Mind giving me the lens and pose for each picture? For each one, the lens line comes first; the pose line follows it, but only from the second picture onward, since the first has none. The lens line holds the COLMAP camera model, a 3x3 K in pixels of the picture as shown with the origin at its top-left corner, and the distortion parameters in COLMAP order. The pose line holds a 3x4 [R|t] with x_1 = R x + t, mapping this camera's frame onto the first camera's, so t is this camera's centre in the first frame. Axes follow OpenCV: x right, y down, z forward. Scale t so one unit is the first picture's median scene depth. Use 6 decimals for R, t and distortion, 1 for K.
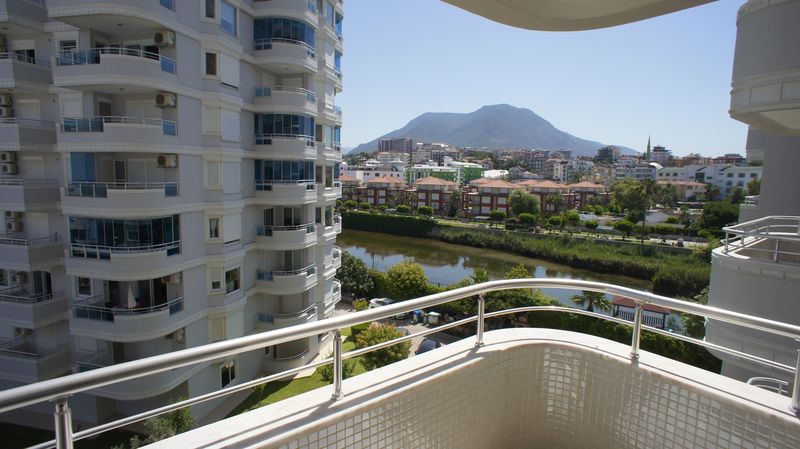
lens RADIAL K [[423.6, 0, 399.0], [0, 423.6, 217.8], [0, 0, 1]] dist [-0.079891, 0.052142]
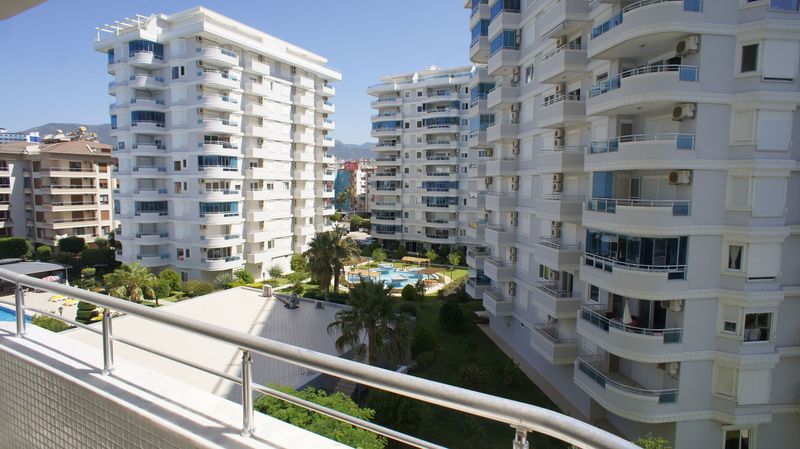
lens RADIAL K [[423.6, 0, 399.0], [0, 423.6, 217.8], [0, 0, 1]] dist [-0.079891, 0.052142]
pose [[0.375629, 0.055801, -0.925089, 0.060434], [-0.099687, 0.994827, 0.019530, -0.003099], [0.921393, 0.084883, 0.379249, 0.081149]]
